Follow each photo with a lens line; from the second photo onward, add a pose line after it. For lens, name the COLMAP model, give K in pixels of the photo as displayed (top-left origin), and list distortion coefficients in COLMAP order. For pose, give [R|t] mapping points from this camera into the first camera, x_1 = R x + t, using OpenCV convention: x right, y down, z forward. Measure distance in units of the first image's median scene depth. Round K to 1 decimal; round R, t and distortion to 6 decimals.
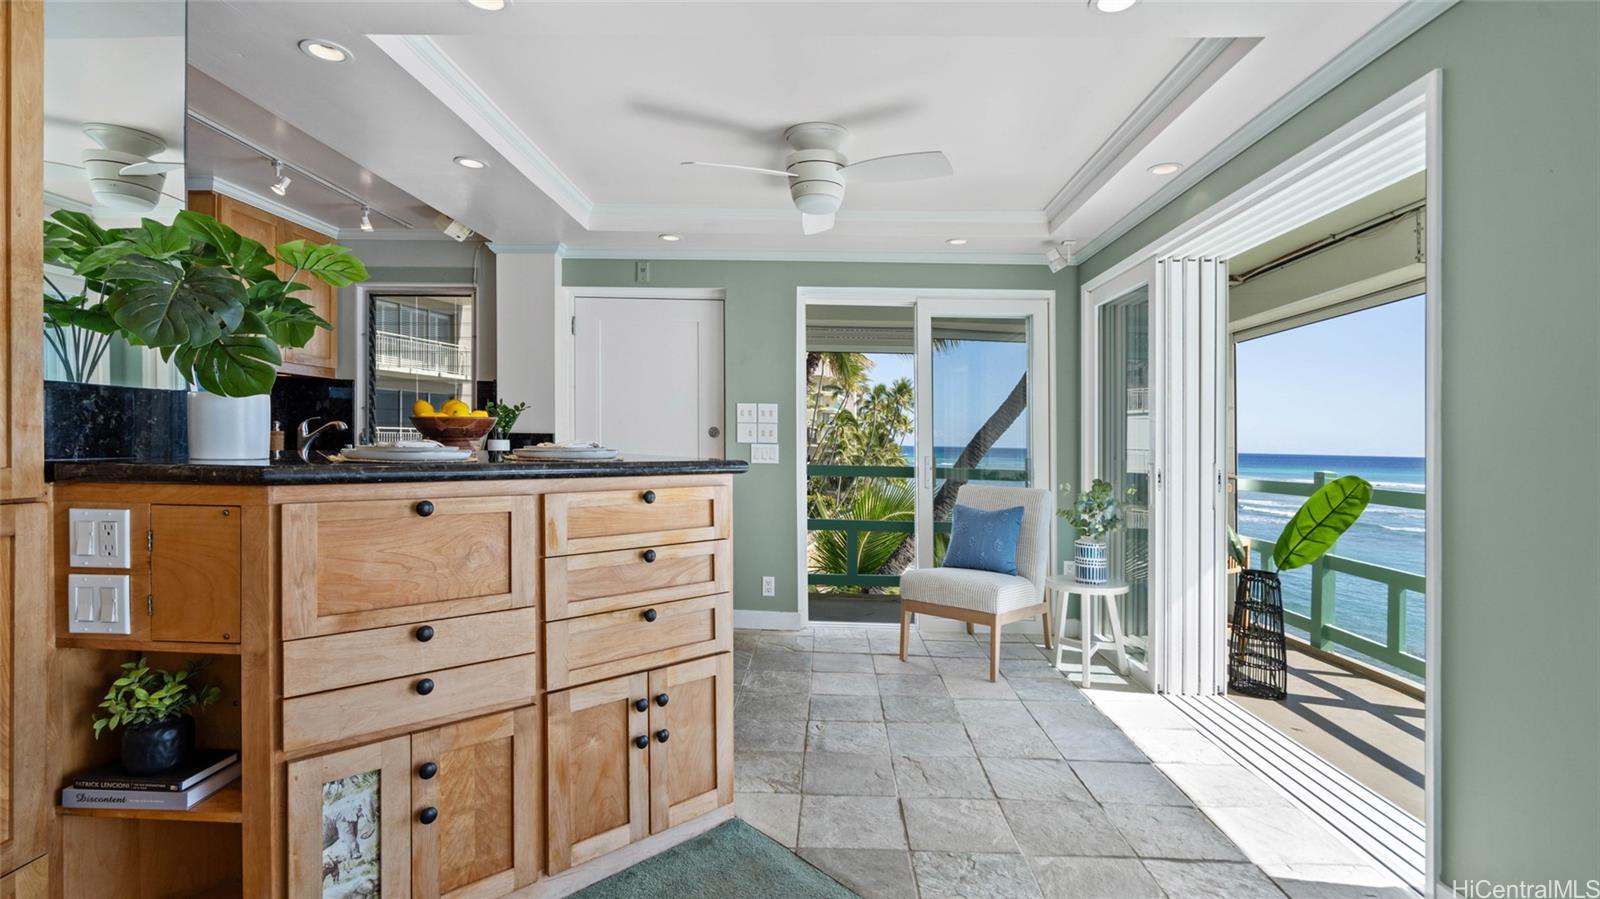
lens RADIAL K [[731.2, 0, 798.1], [0, 731.2, 452.3], [0, 0, 1]] dist [0.000800, 0.000126]
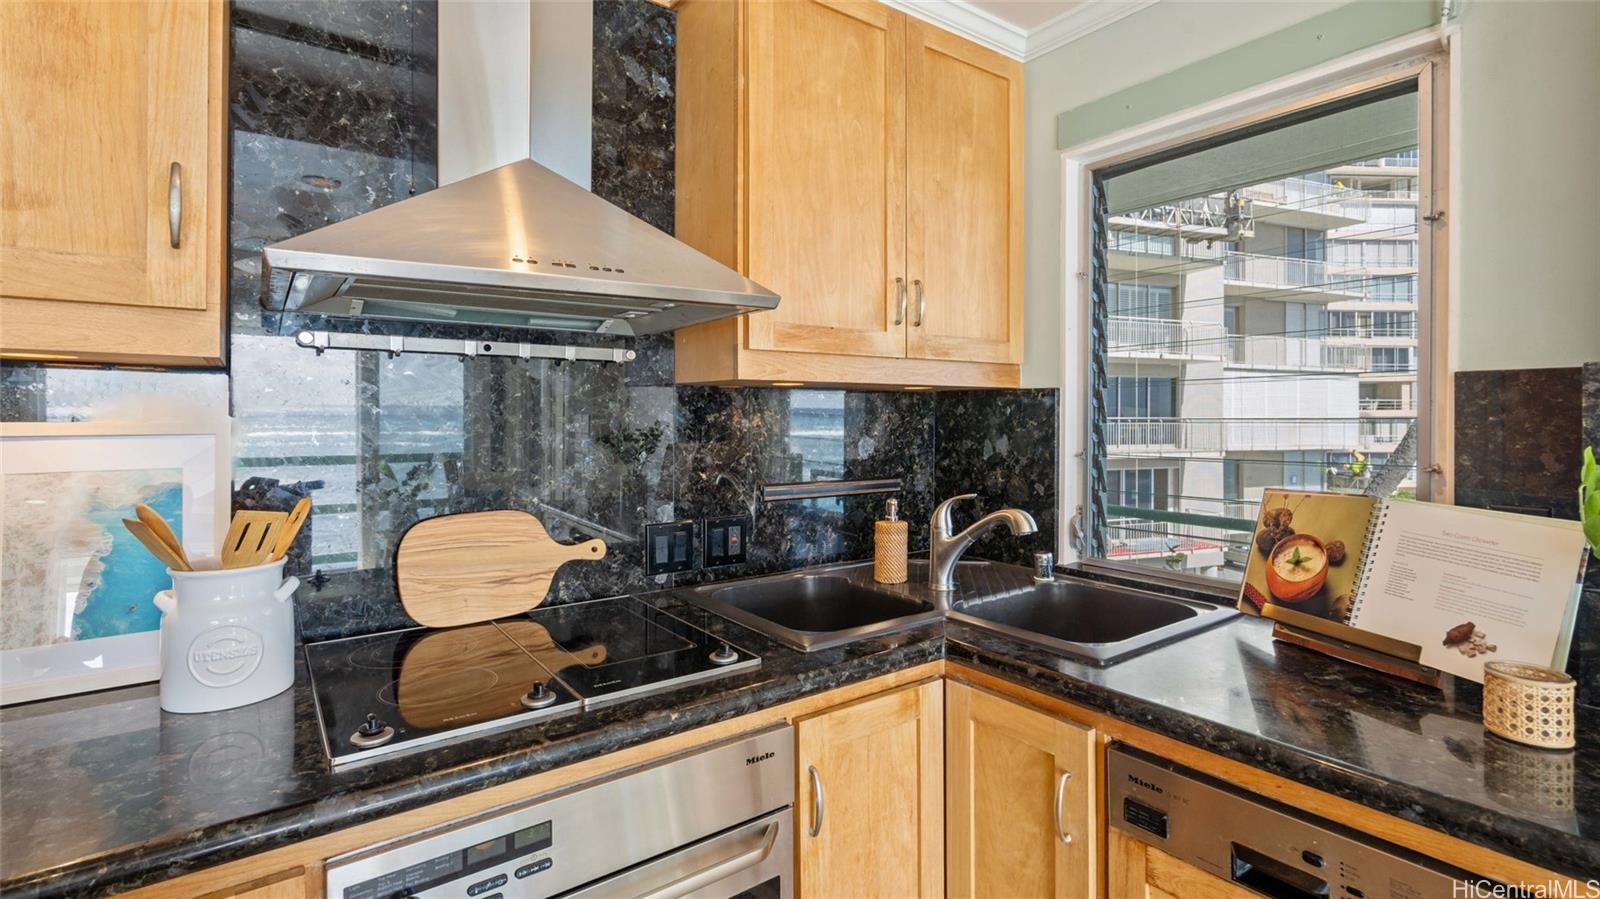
lens RADIAL K [[734.3, 0, 804.0], [0, 734.3, 416.9], [0, 0, 1]] dist [-0.002008, 0.000064]
pose [[0.622447, -0.014398, -0.782529, -0.849825], [-0.003179, 0.999776, -0.020924, -0.167812], [0.782655, 0.015512, 0.622262, 1.435771]]
